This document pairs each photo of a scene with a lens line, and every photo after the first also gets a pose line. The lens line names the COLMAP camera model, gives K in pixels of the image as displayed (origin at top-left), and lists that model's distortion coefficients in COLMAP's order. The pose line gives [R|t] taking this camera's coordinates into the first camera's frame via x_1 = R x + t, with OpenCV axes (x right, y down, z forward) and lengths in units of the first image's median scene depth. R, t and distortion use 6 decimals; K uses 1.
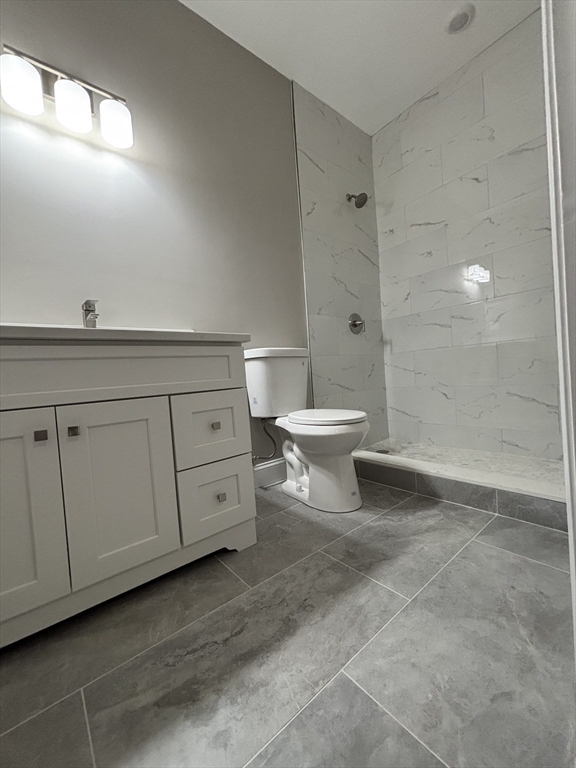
lens RADIAL K [[307.9, 0, 288.4], [0, 307.9, 384.4], [0, 0, 1]] dist [-0.000543, -0.000568]
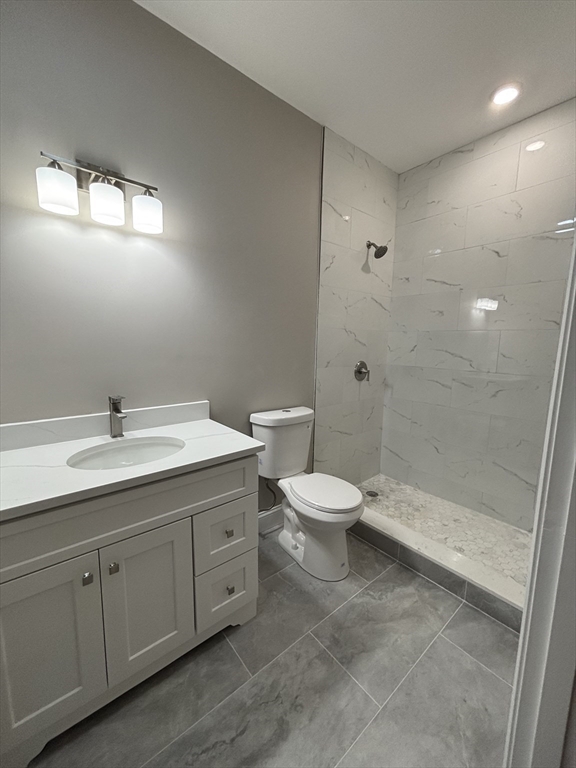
lens RADIAL K [[307.9, 0, 288.2], [0, 307.9, 384.5], [0, 0, 1]] dist [-0.000543, -0.000568]
pose [[0.995963, 0.087892, 0.018249, -0.076888], [-0.089329, 0.990464, 0.104885, -0.465363], [-0.008856, -0.106092, 0.994317, -0.060907]]
